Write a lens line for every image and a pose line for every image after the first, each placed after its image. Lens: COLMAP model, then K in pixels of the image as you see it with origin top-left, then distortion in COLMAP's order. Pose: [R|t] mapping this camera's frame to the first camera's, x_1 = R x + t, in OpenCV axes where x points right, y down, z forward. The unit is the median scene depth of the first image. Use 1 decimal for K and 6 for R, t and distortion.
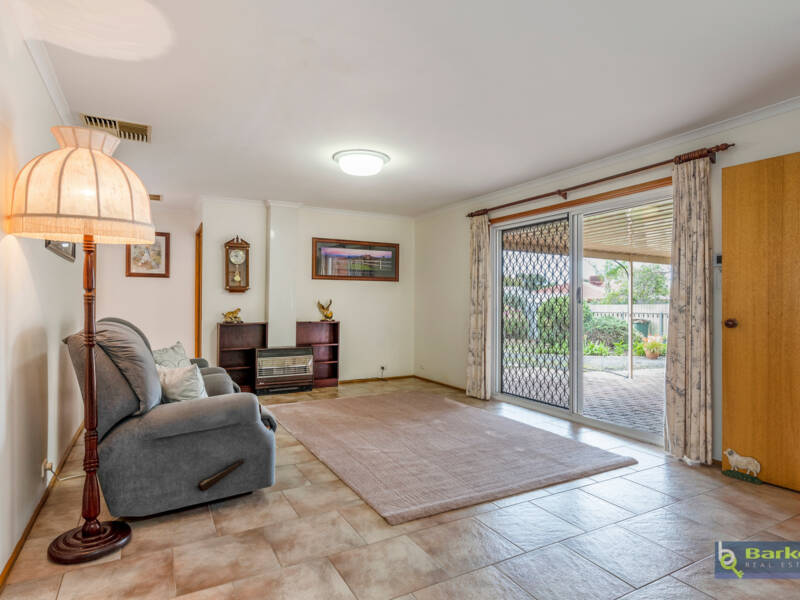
lens RADIAL K [[452.9, 0, 401.7], [0, 452.9, 296.3], [0, 0, 1]] dist [0.013262, -0.000759]
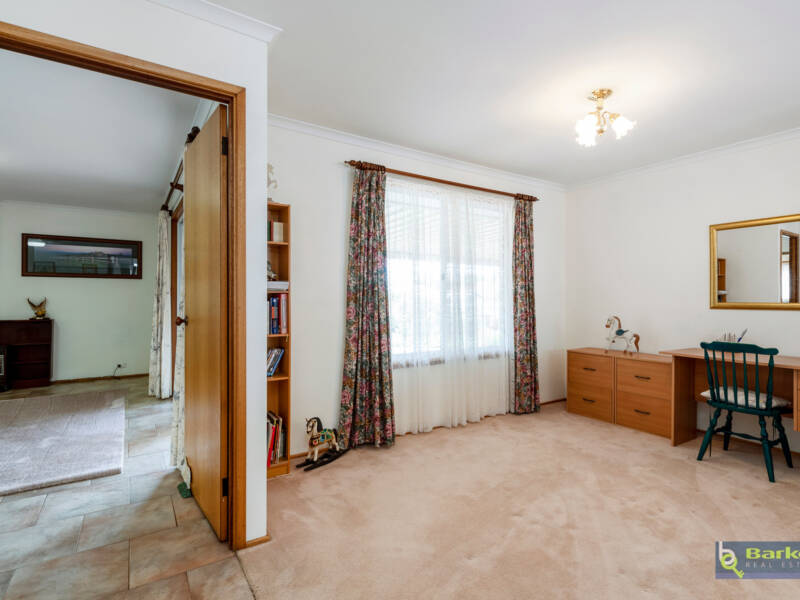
lens RADIAL K [[401.2, 0, 392.5], [0, 401.2, 297.0], [0, 0, 1]] dist [0.001283, -0.001931]
pose [[0.996208, -0.003538, 0.086931, 0.578152], [0.003057, 0.999979, 0.005667, 0.004534], [-0.086949, -0.005380, 0.996198, 0.086980]]
